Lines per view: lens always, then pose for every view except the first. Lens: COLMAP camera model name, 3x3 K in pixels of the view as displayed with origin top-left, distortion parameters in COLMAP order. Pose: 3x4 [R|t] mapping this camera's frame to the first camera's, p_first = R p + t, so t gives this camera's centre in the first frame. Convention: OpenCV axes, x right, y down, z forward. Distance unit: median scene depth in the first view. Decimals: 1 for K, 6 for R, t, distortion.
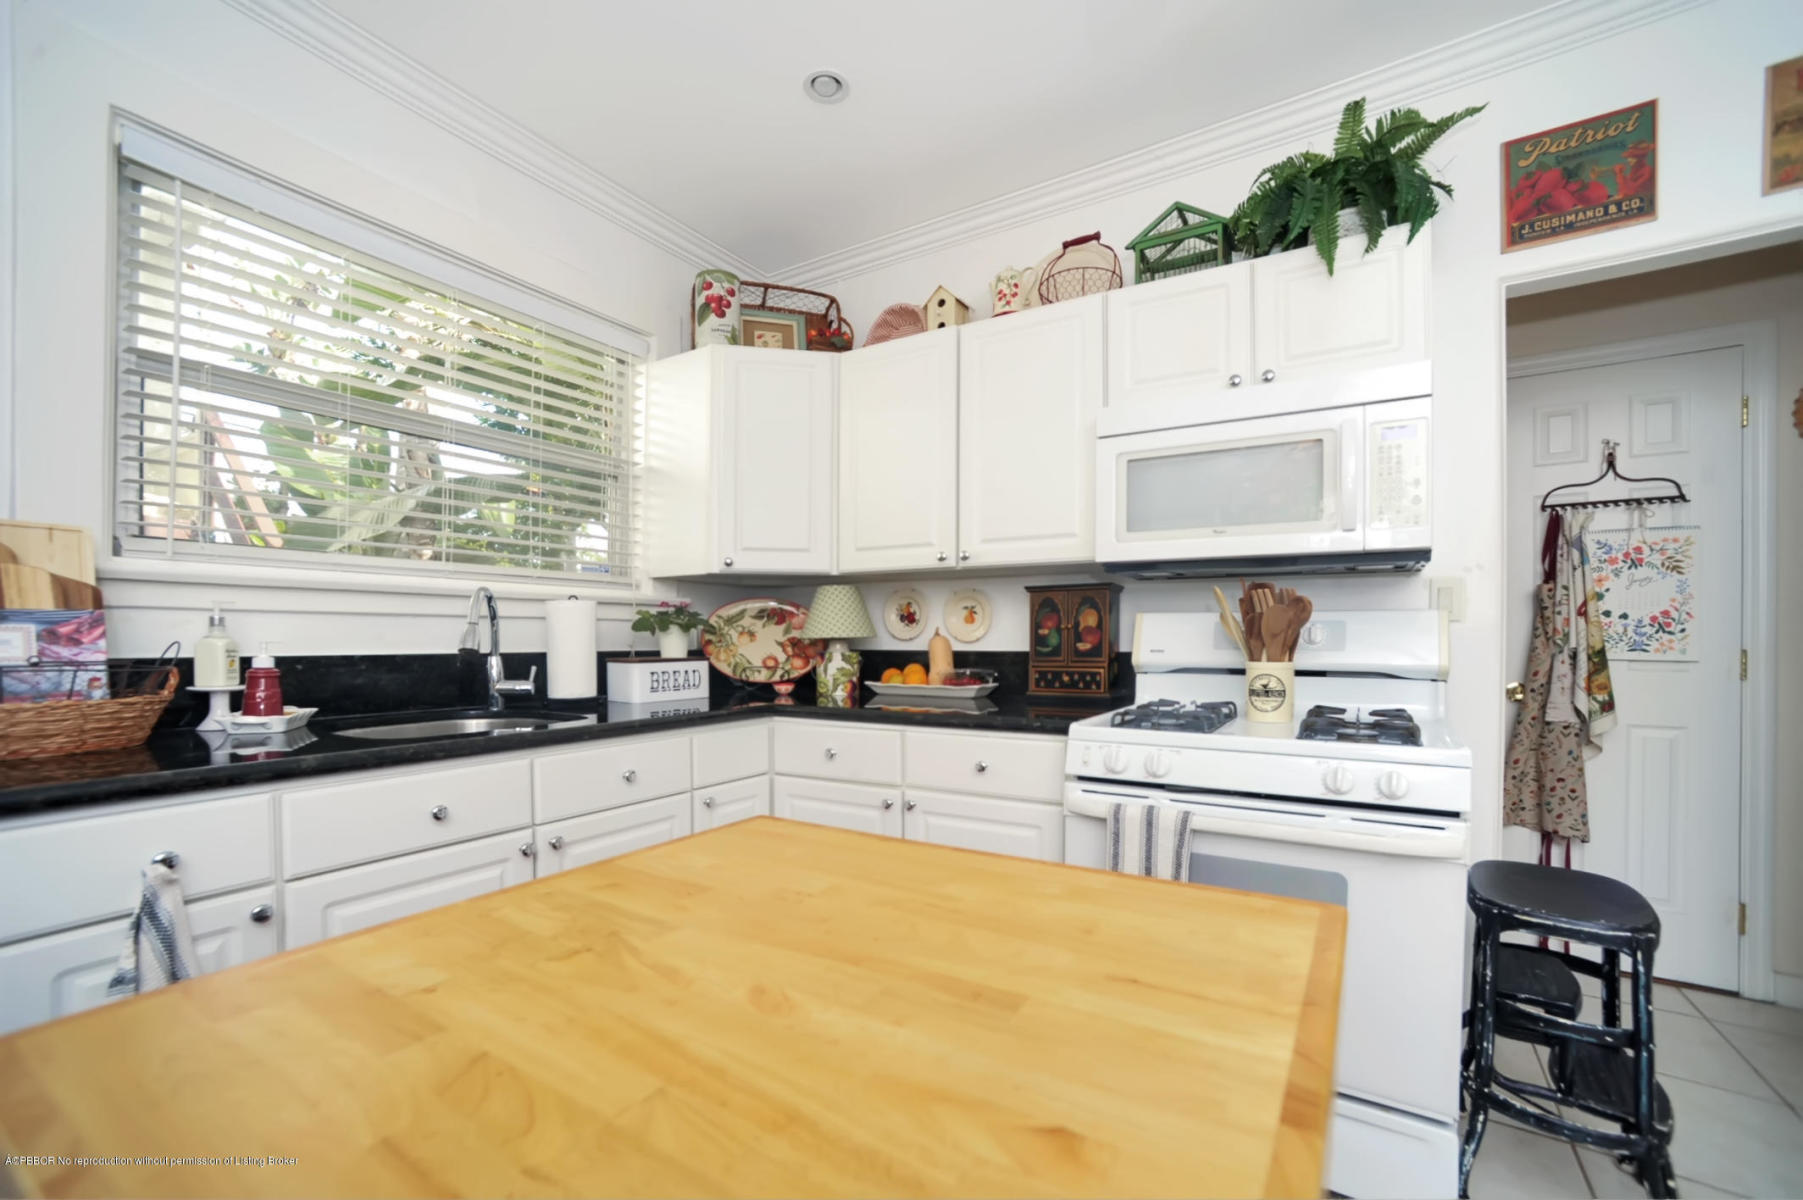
lens RADIAL K [[758.4, 0, 912.3], [0, 758.4, 631.8], [0, 0, 1]] dist [-0.042053, 0.013157]
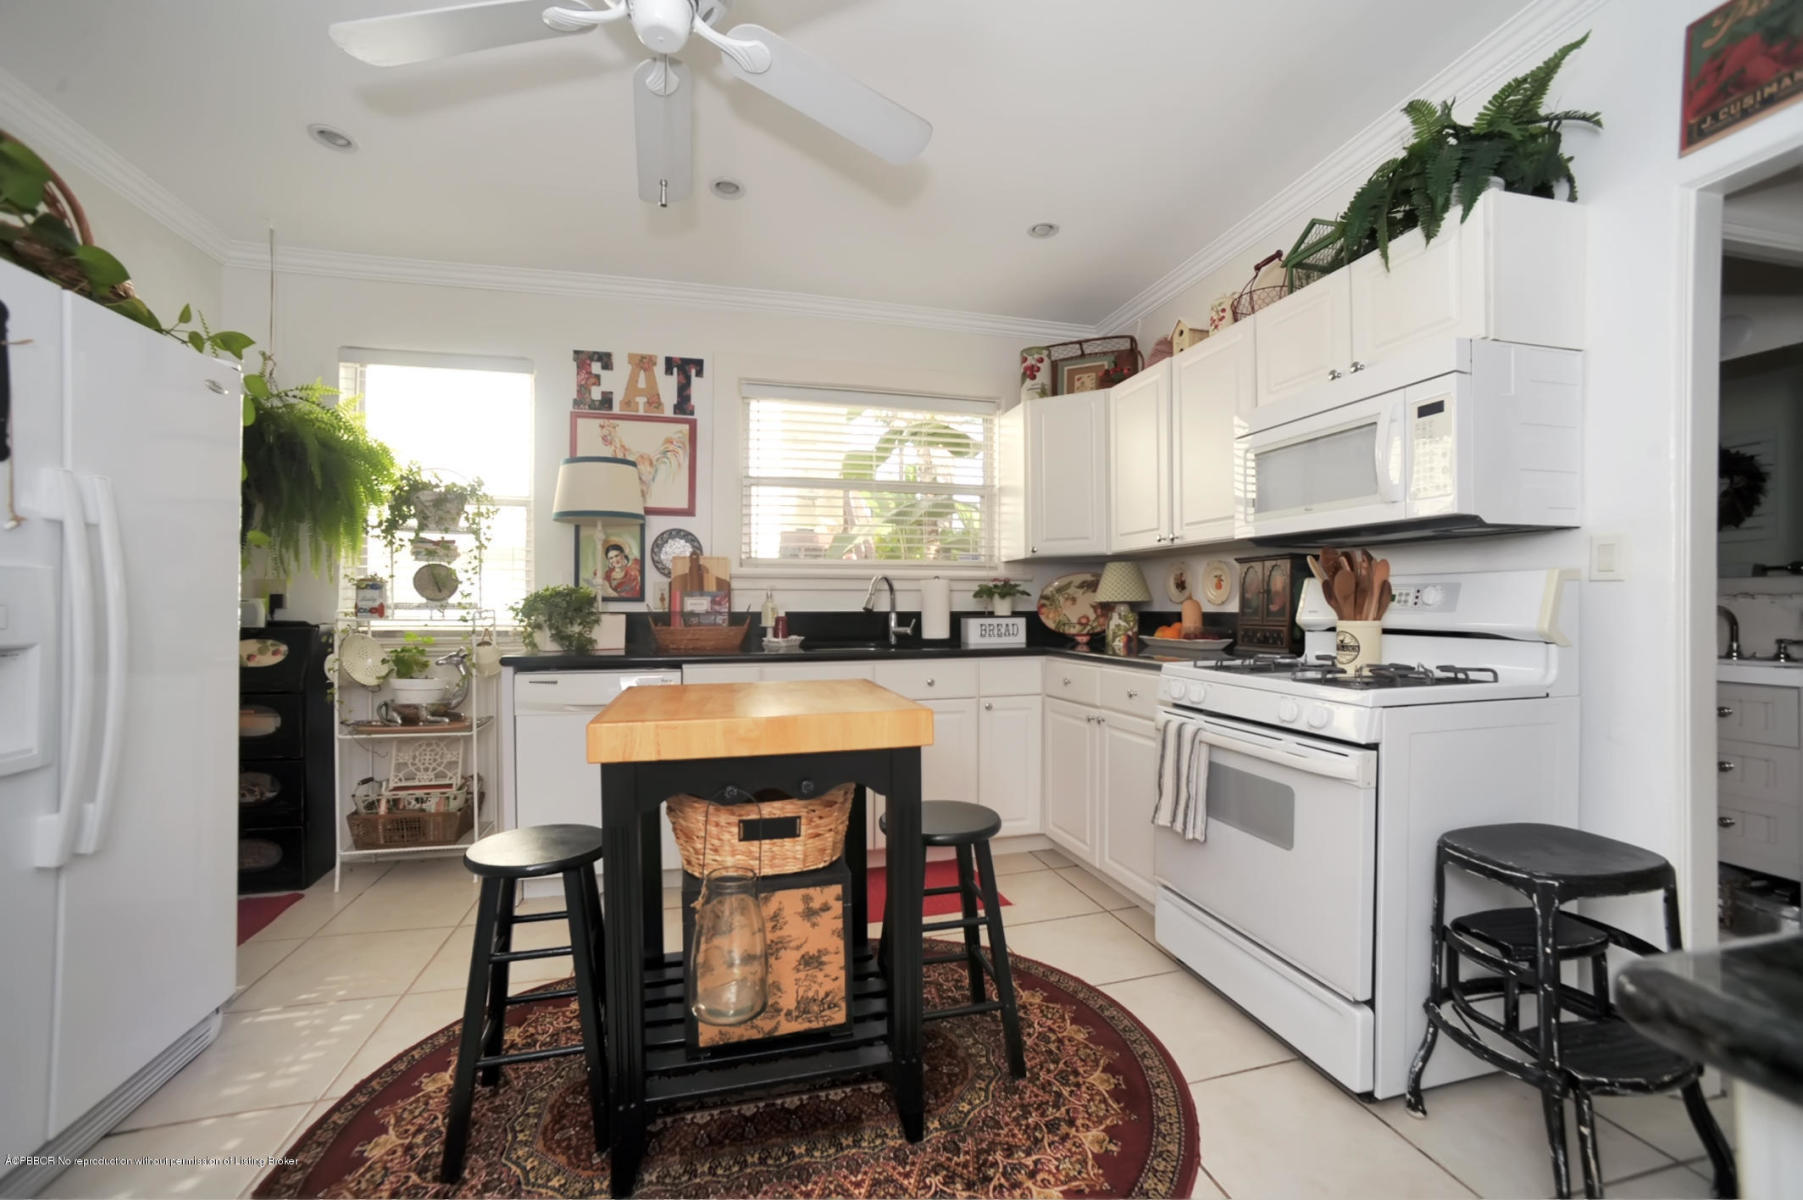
lens RADIAL K [[758.4, 0, 901.4], [0, 758.4, 596.5], [0, 0, 1]] dist [-0.042053, 0.013157]
pose [[0.710354, -0.010215, -0.703770, 0.629955], [0.007972, 0.999947, -0.006468, 0.004829], [0.703799, -0.001016, 0.710398, -0.225504]]
